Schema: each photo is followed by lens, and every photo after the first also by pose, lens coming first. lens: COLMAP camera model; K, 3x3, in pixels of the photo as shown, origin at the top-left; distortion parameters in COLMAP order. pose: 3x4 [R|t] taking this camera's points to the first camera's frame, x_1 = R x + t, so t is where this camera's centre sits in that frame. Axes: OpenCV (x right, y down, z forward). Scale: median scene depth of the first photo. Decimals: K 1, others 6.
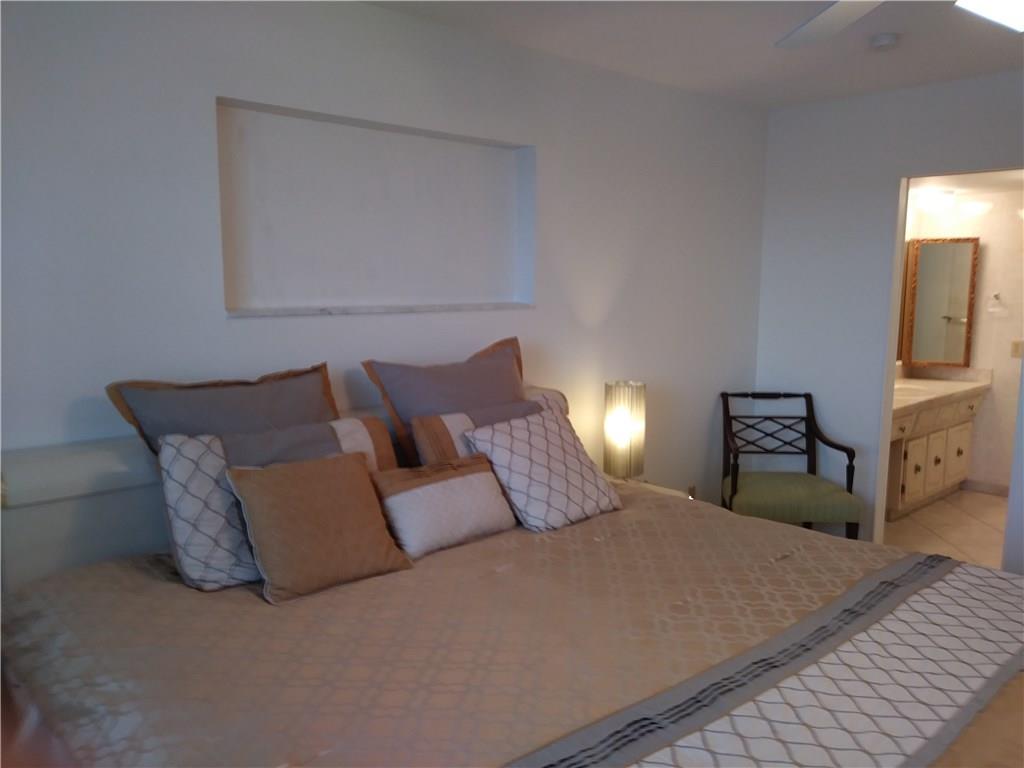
lens RADIAL K [[774.3, 0, 513.7], [0, 774.3, 386.3], [0, 0, 1]] dist [0.026132, -0.033050]
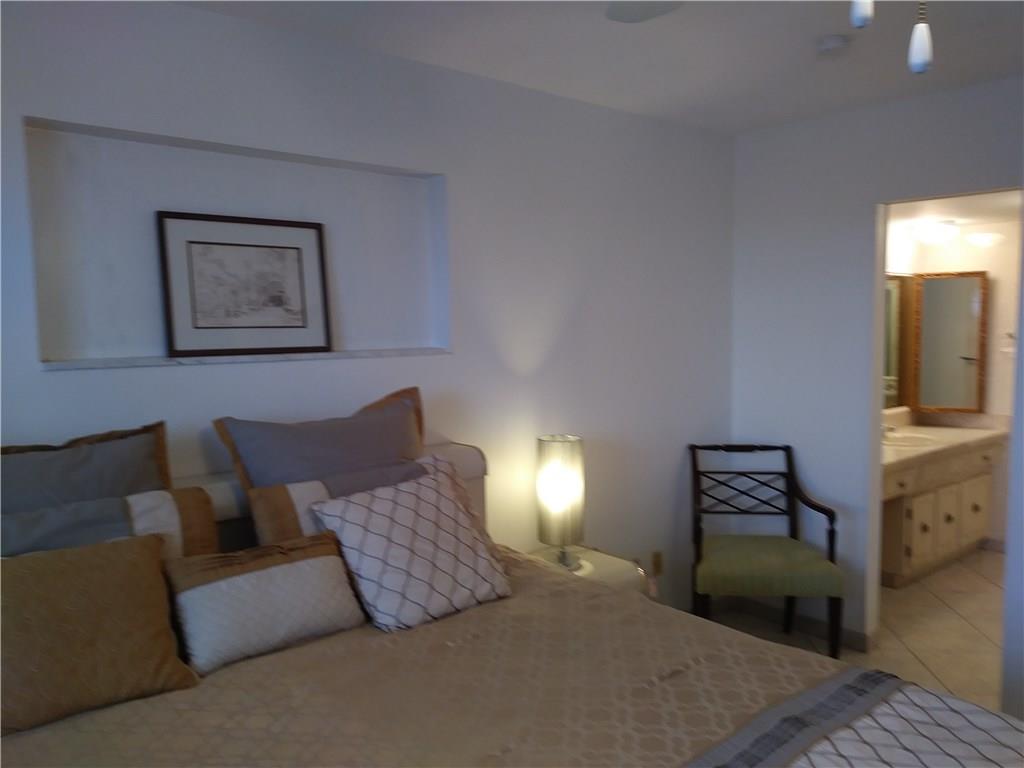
lens RADIAL K [[774.3, 0, 513.1], [0, 774.3, 381.6], [0, 0, 1]] dist [0.026132, -0.033050]
pose [[0.998959, -0.006802, -0.045100, 0.154045], [0.004105, 0.998213, -0.059619, -0.018175], [0.045425, 0.059372, 0.997202, 0.137136]]
